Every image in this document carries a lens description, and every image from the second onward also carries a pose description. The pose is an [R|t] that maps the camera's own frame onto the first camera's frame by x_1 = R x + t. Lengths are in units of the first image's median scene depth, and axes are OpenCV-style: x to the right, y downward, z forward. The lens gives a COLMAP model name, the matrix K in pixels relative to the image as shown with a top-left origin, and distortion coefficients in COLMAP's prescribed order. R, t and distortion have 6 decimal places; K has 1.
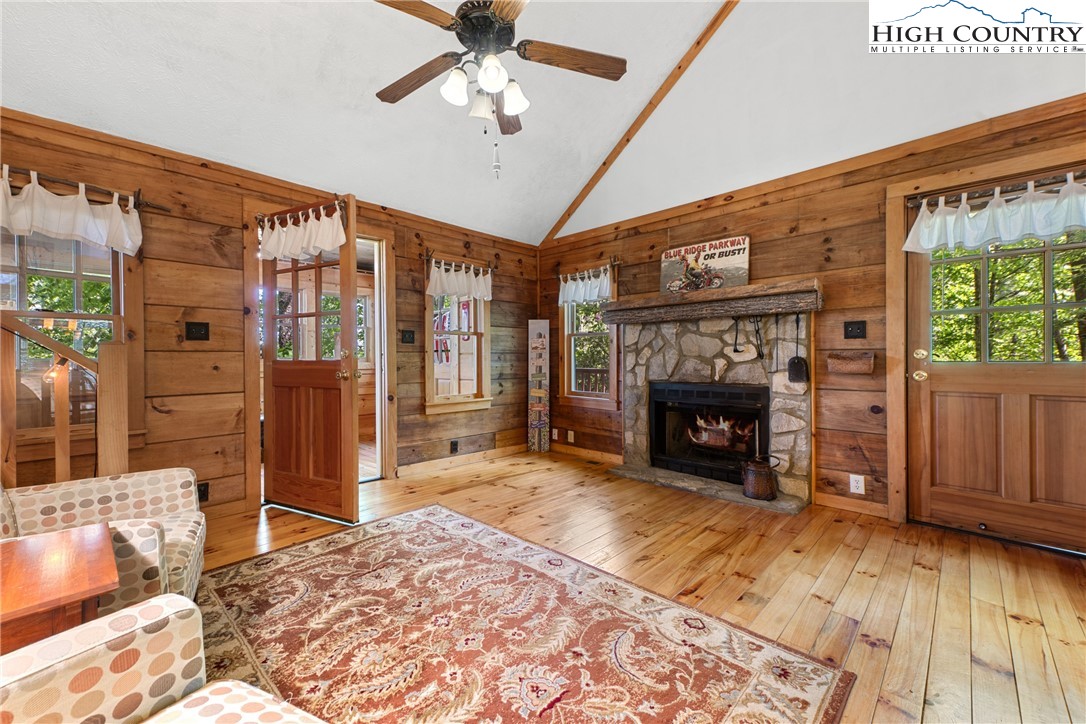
lens RADIAL K [[433.7, 0, 534.0], [0, 433.7, 355.2], [0, 0, 1]] dist [0.016265, -0.003368]
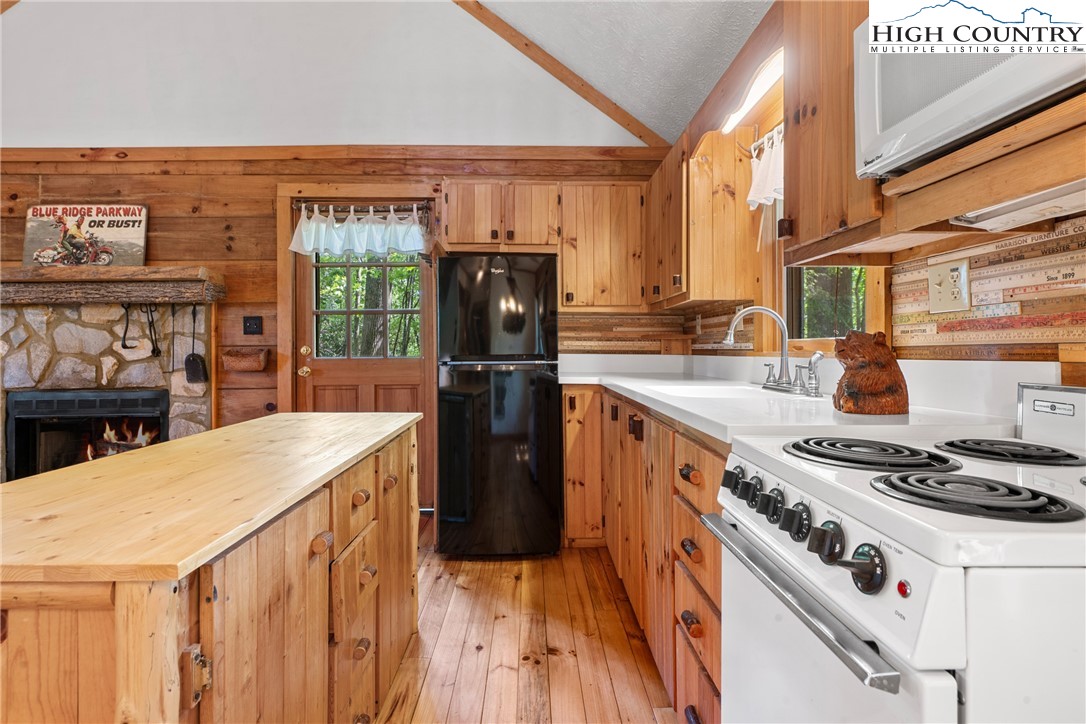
lens RADIAL K [[525.9, 0, 537.0], [0, 525.9, 345.2], [0, 0, 1]] dist [0.010659, -0.001646]
pose [[0.697992, 0.005284, 0.716086, 0.351243], [0.001569, 0.999959, -0.008908, -0.003429], [-0.716104, 0.007341, 0.697955, -0.264808]]
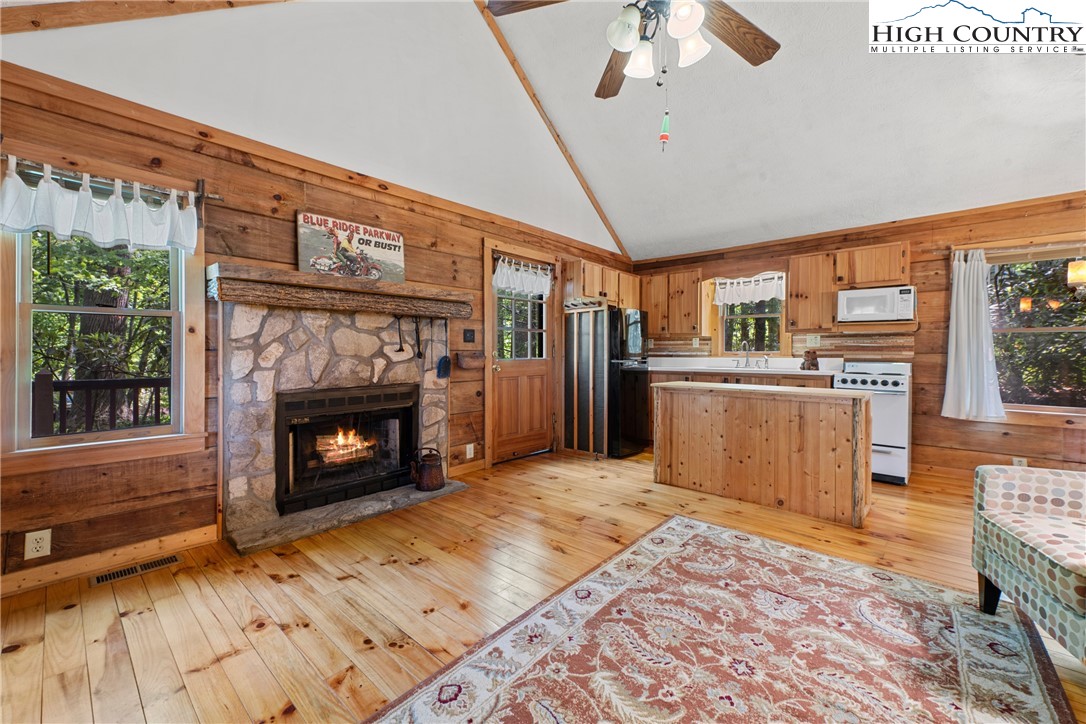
lens RADIAL K [[433.7, 0, 551.6], [0, 433.7, 354.1], [0, 0, 1]] dist [0.016265, -0.003368]
pose [[-0.062233, -0.000065, 0.998062, -0.626782], [-0.004510, 0.999990, -0.000216, -0.003261], [-0.998051, -0.004515, -0.062233, 0.857522]]
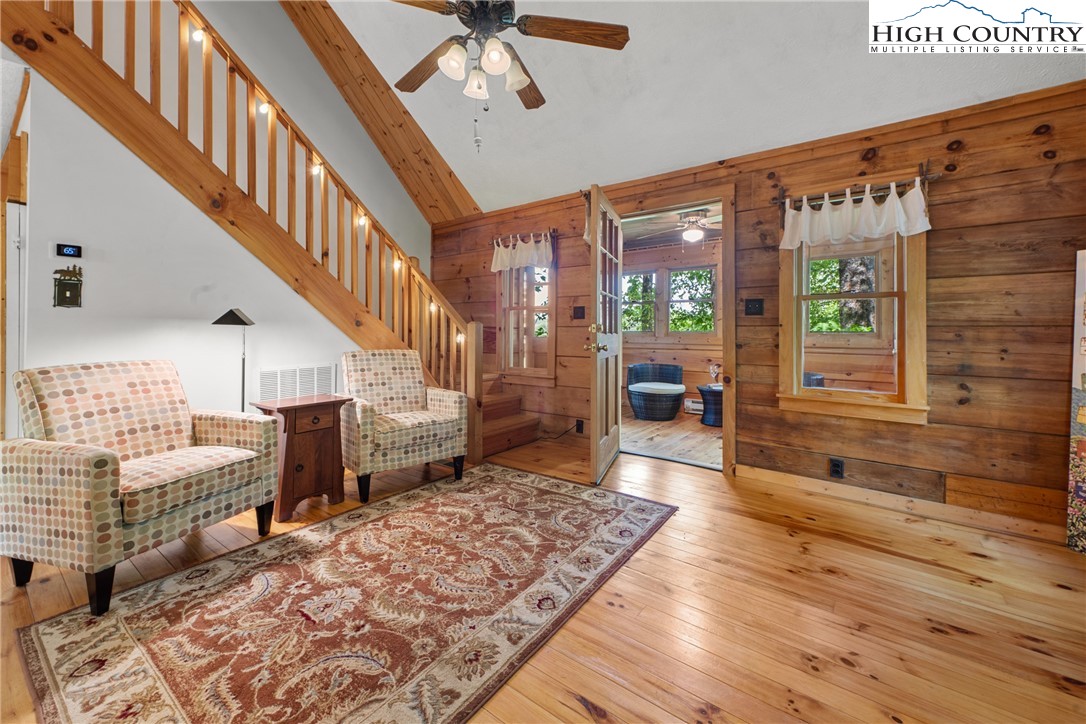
lens RADIAL K [[433.7, 0, 544.1], [0, 433.7, 328.9], [0, 0, 1]] dist [0.016265, -0.003368]
pose [[0.136995, 0.001248, -0.990571, 0.616503], [-0.000610, 0.999999, 0.001176, -0.004246], [0.990572, 0.000444, 0.136995, 0.682881]]
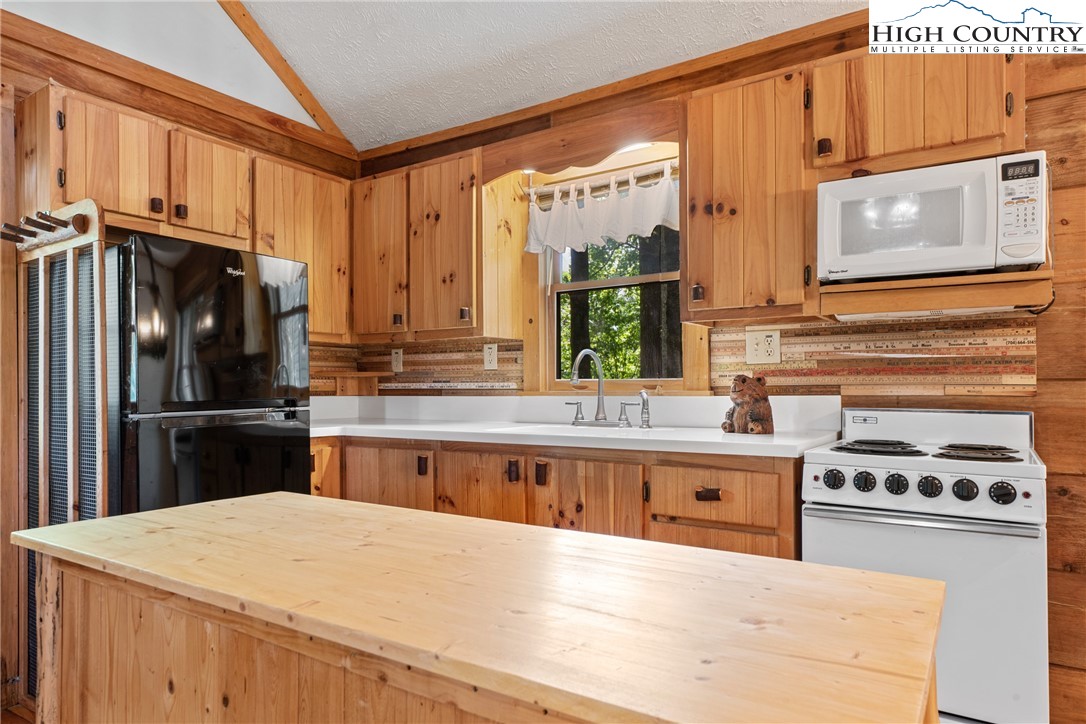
lens RADIAL K [[665.8, 0, 551.7], [0, 665.8, 378.7], [0, 0, 1]] dist [-0.000355, 0.007825]
pose [[-0.201261, 0.010890, 0.979477, 0.136099], [0.006571, 0.999931, -0.009767, -0.009266], [-0.979516, 0.004471, -0.201319, 0.232906]]
